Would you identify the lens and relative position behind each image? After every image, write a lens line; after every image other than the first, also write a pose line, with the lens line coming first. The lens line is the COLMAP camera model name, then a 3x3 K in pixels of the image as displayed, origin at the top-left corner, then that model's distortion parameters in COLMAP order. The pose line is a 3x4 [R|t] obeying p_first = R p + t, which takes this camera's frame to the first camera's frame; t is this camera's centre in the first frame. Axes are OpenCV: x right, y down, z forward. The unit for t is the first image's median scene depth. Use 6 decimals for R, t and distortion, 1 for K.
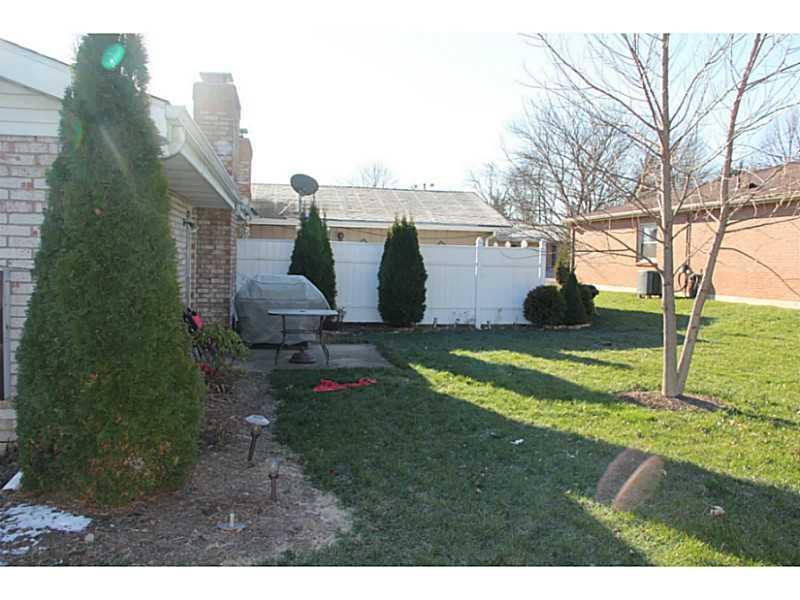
lens RADIAL K [[663.4, 0, 400.0], [0, 663.4, 300.0], [0, 0, 1]] dist [-0.174036, 0.156554]
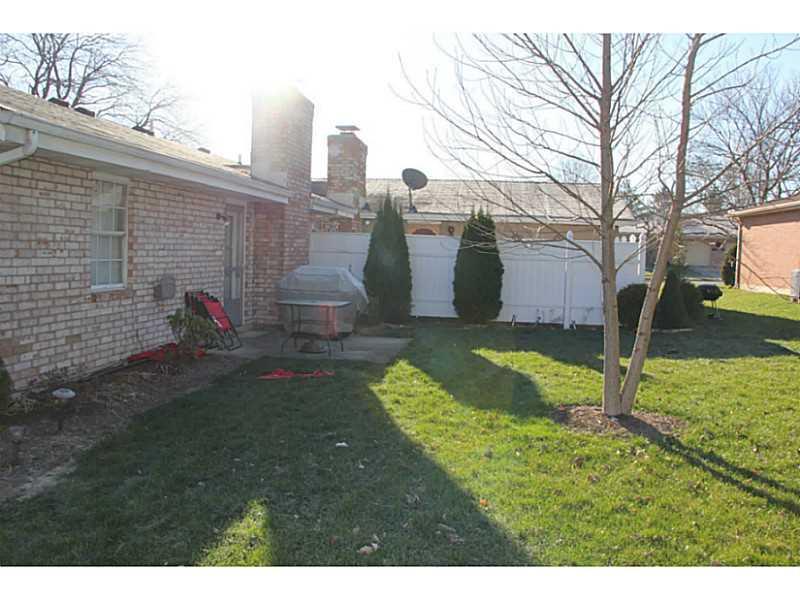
lens RADIAL K [[663.4, 0, 400.0], [0, 663.4, 300.0], [0, 0, 1]] dist [-0.174036, 0.156554]
pose [[0.945890, 0.028577, -0.323227, 0.208814], [-0.026839, 0.999591, 0.009834, 0.000153], [0.323376, -0.000627, 0.946270, 0.052831]]
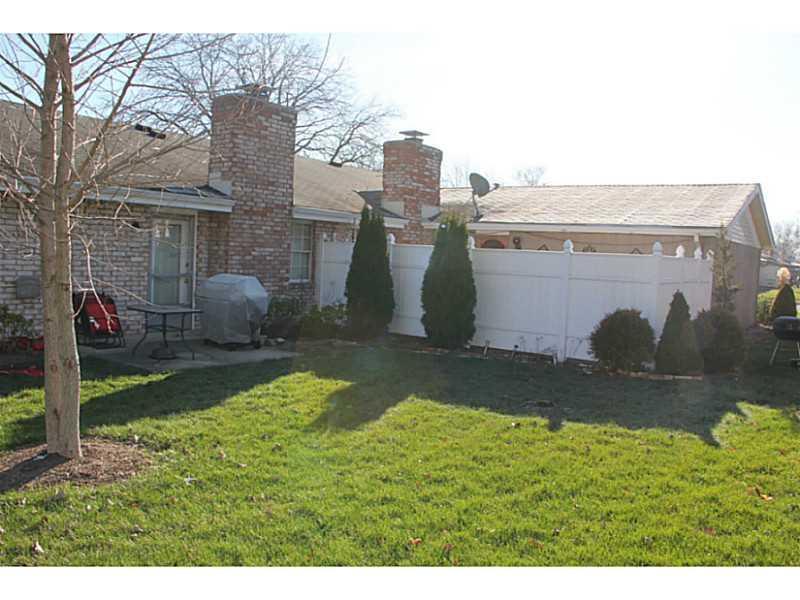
lens RADIAL K [[663.4, 0, 400.0], [0, 663.4, 300.0], [0, 0, 1]] dist [-0.174036, 0.156554]
pose [[0.690896, 0.057866, -0.720635, 0.561973], [-0.073213, 0.997267, 0.009887, -0.022227], [0.719238, 0.045928, 0.693244, 0.380276]]
